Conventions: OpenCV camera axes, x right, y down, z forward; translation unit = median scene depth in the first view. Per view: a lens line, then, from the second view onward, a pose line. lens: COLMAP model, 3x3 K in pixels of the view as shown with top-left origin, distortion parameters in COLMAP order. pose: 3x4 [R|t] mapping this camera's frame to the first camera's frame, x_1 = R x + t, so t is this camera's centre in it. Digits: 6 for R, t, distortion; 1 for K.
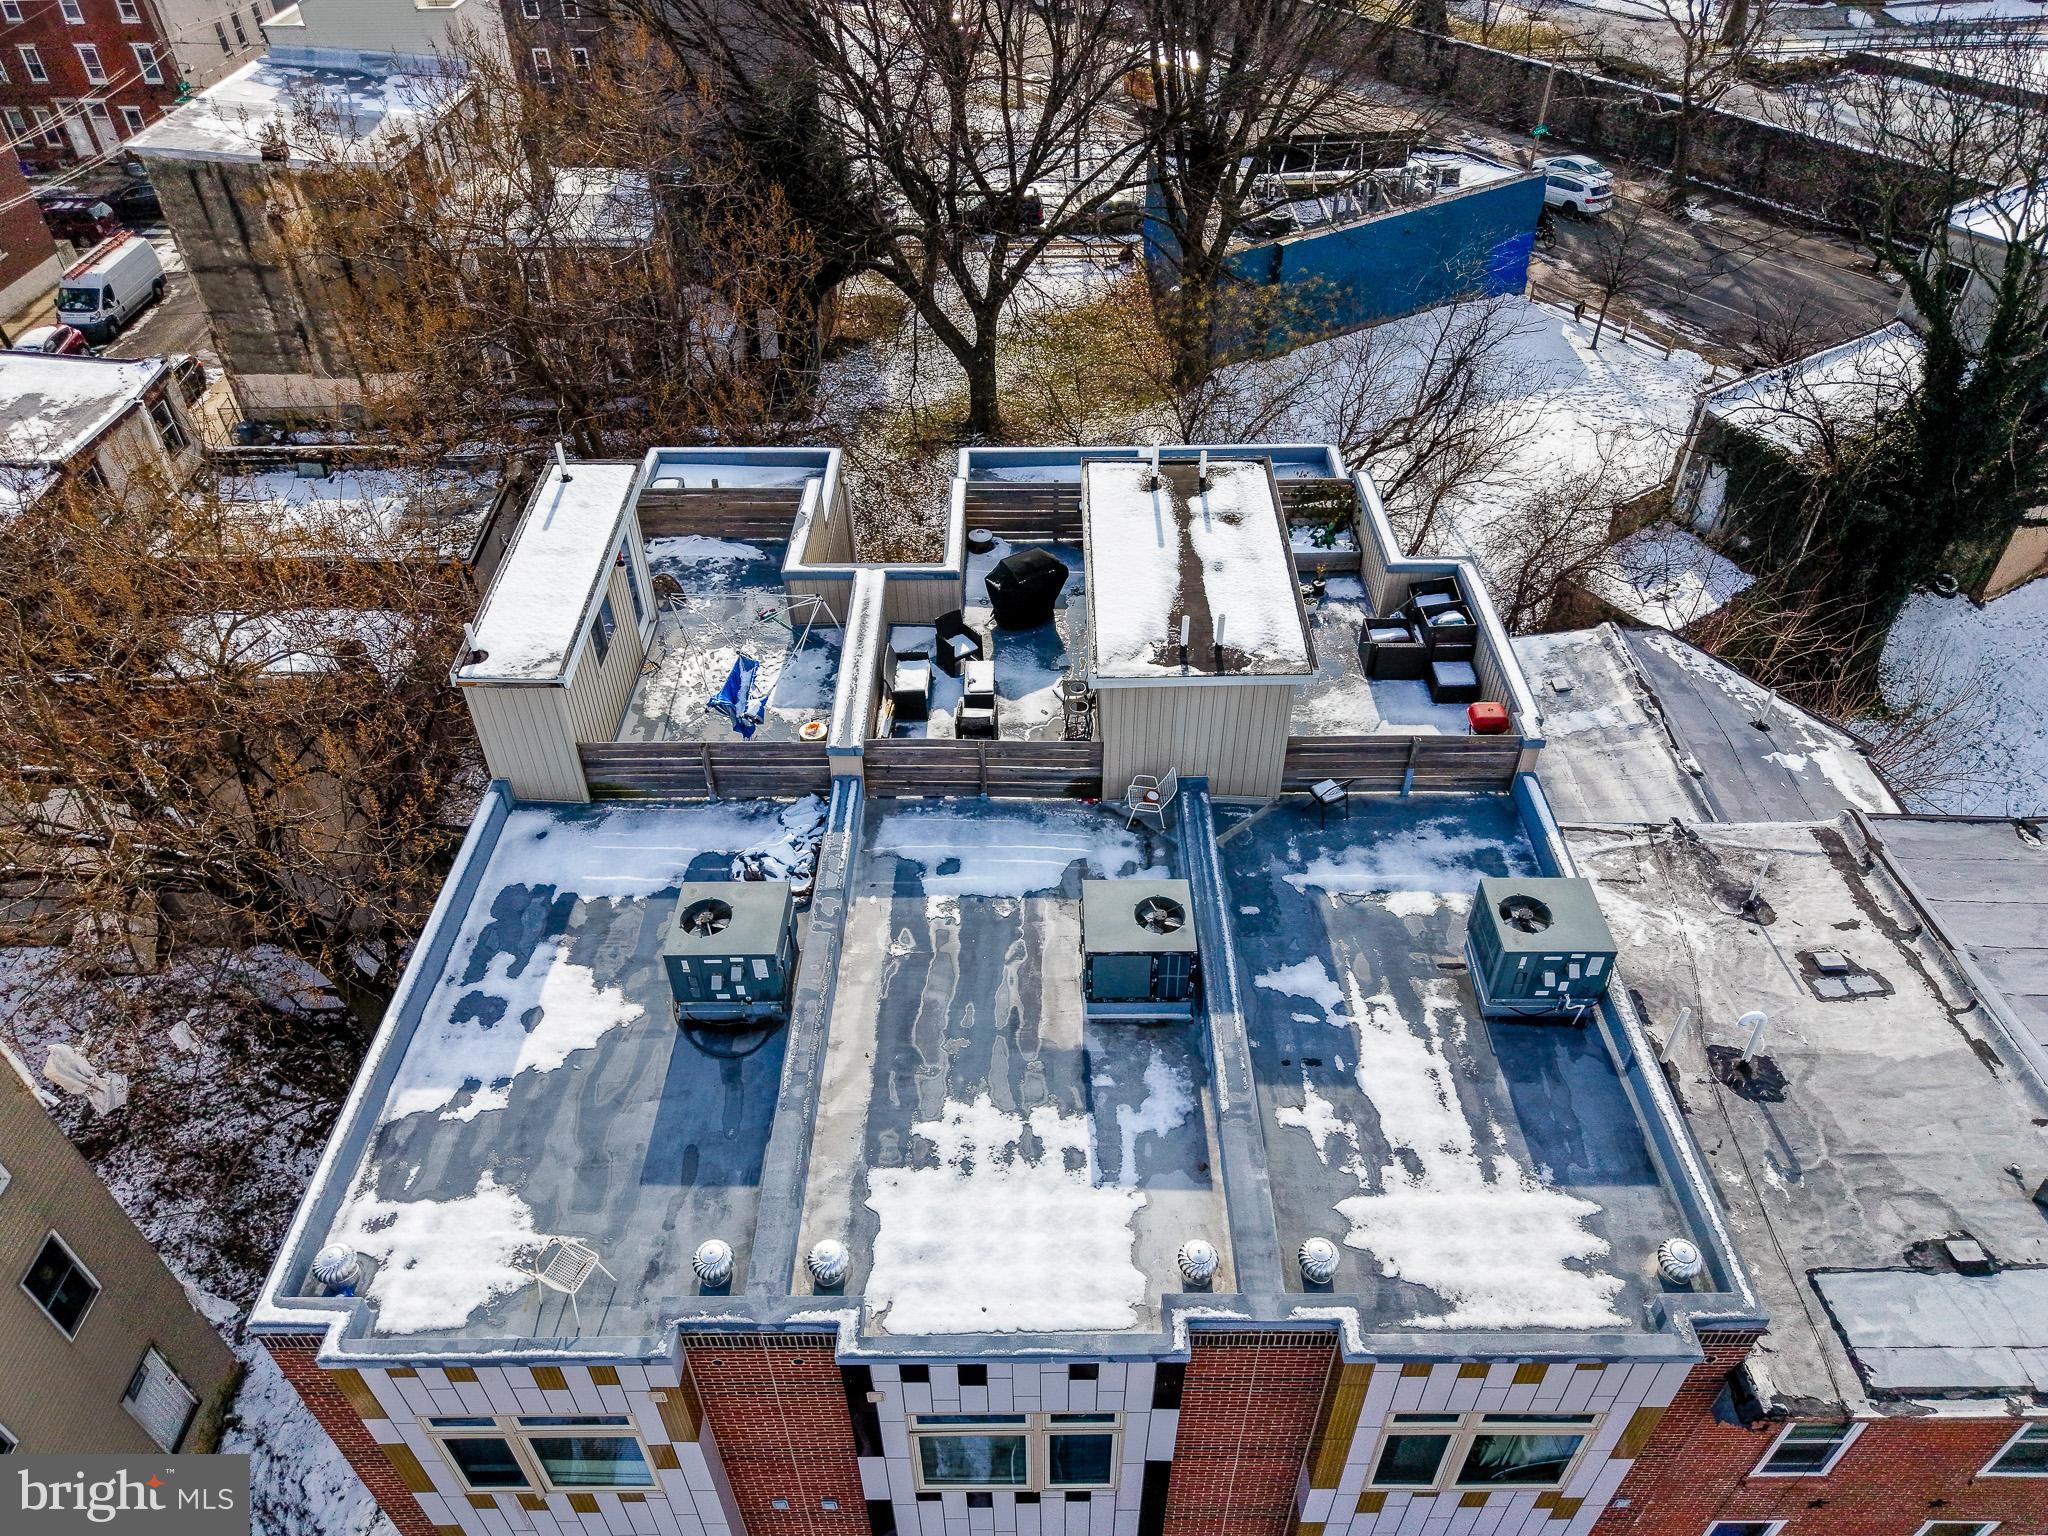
lens RADIAL K [[1402.6, 0, 1032.4], [0, 1402.6, 776.6], [0, 0, 1]] dist [0.045194, -0.060586]
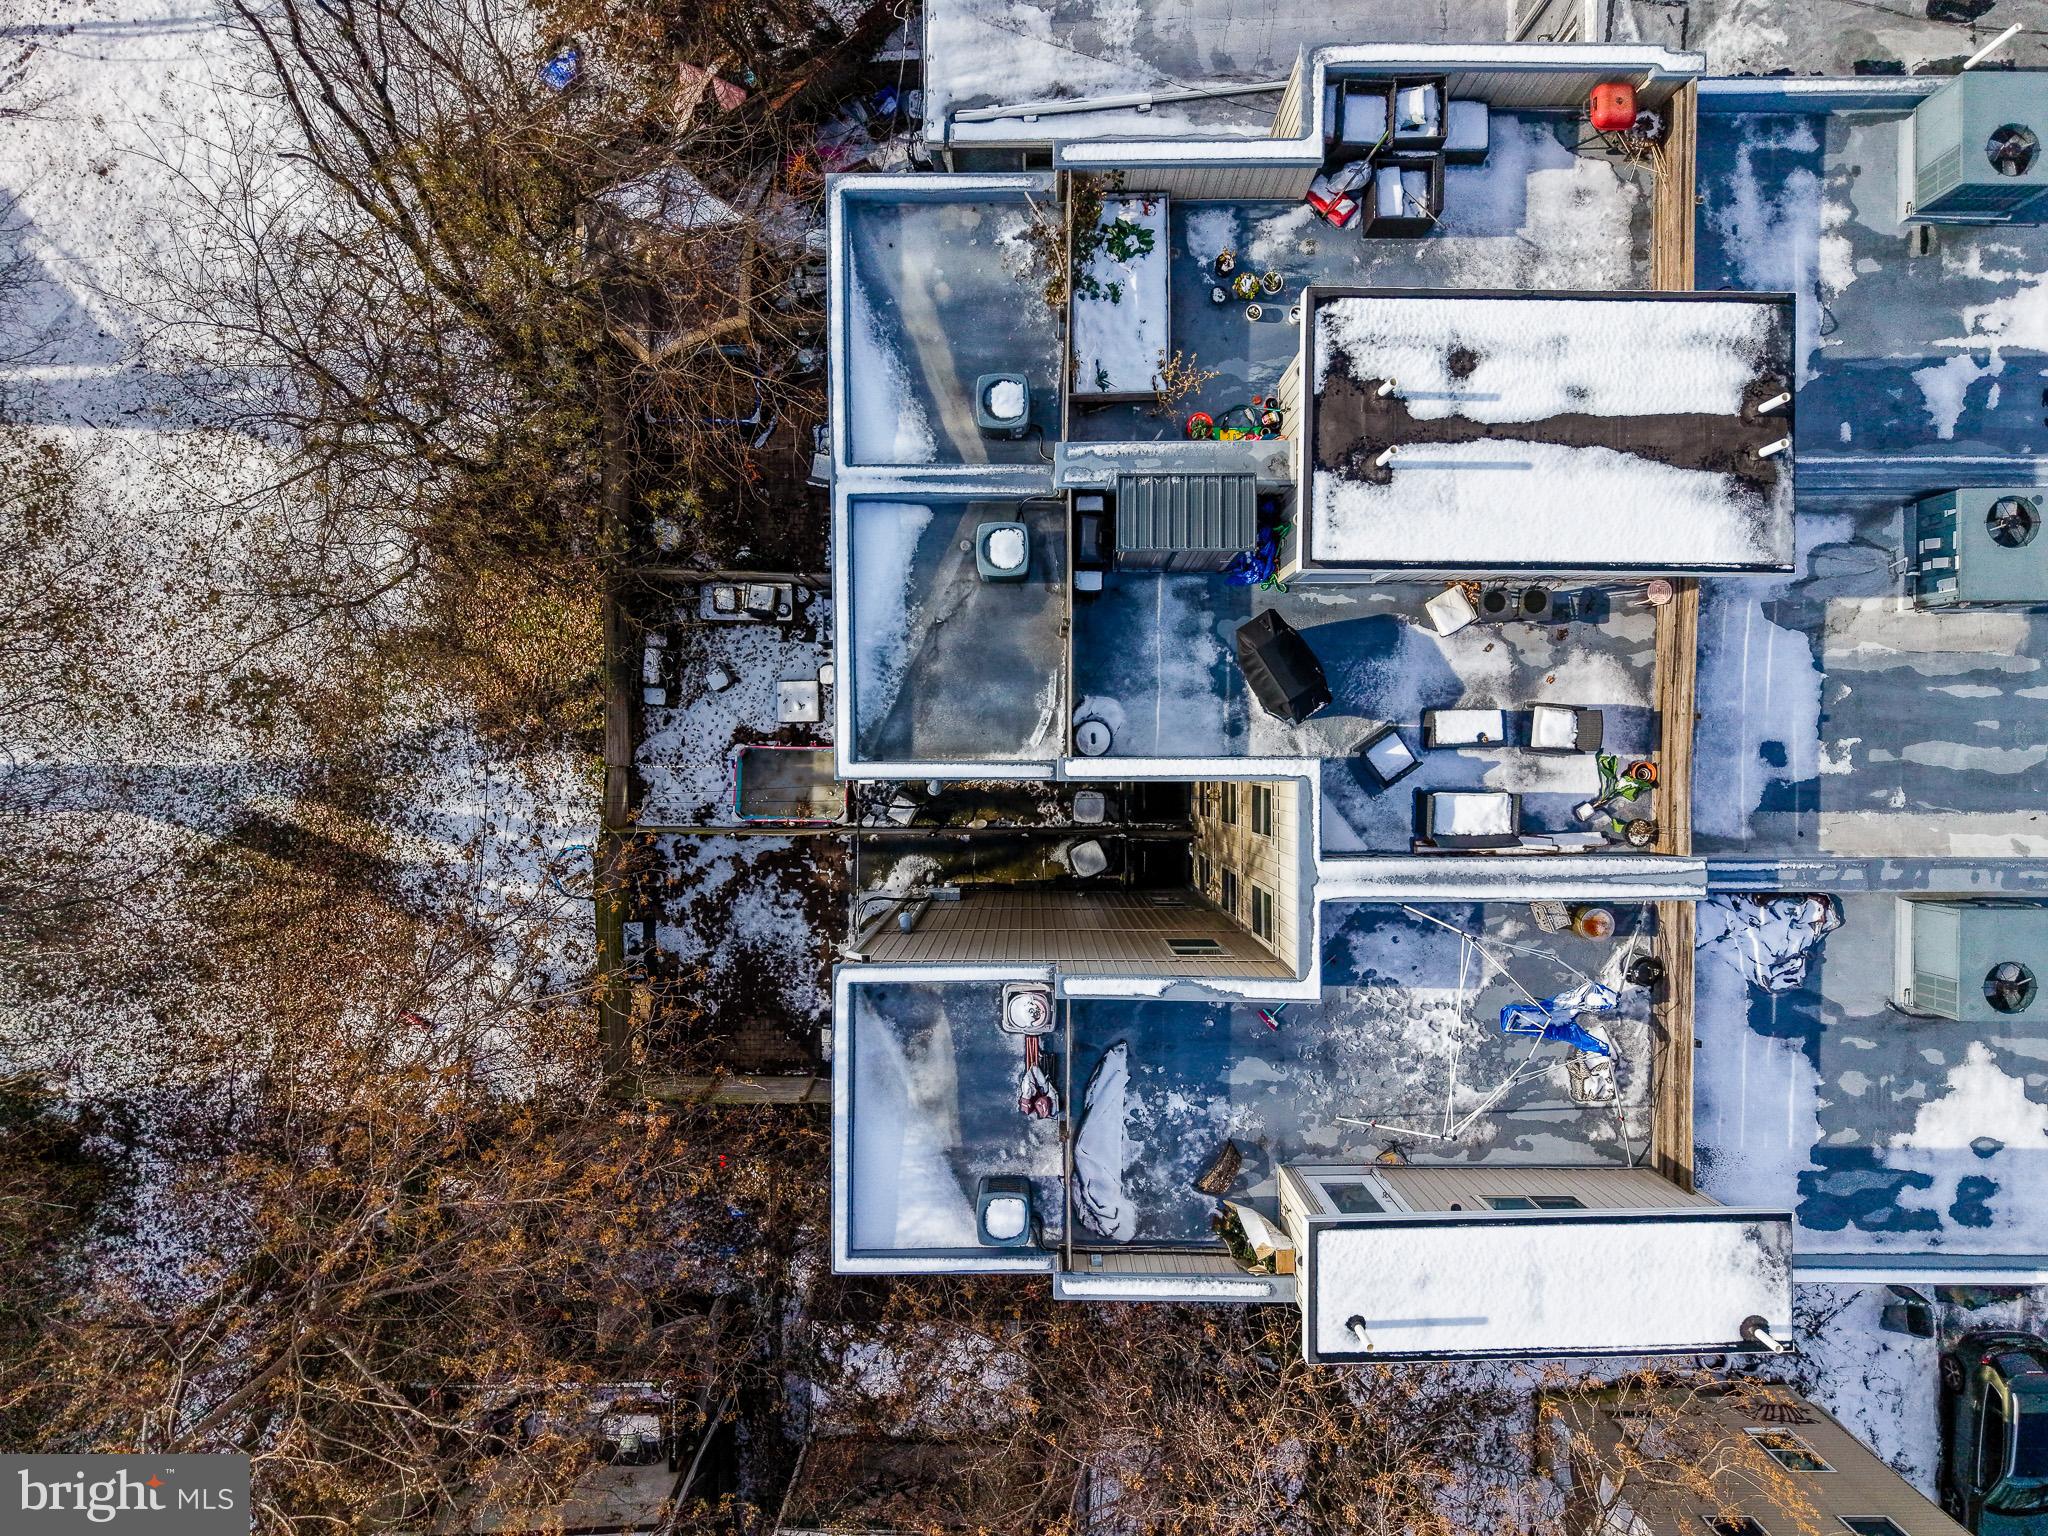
lens RADIAL K [[1396.2, 0, 1023.7], [0, 1396.2, 784.4], [0, 0, 1]] dist [-0.001031, 0.001799]
pose [[-0.002216, -0.999997, 0.001043, -0.080571], [0.650418, -0.000649, 0.759576, -0.961196], [-0.759573, 0.002362, 0.650418, 0.788340]]
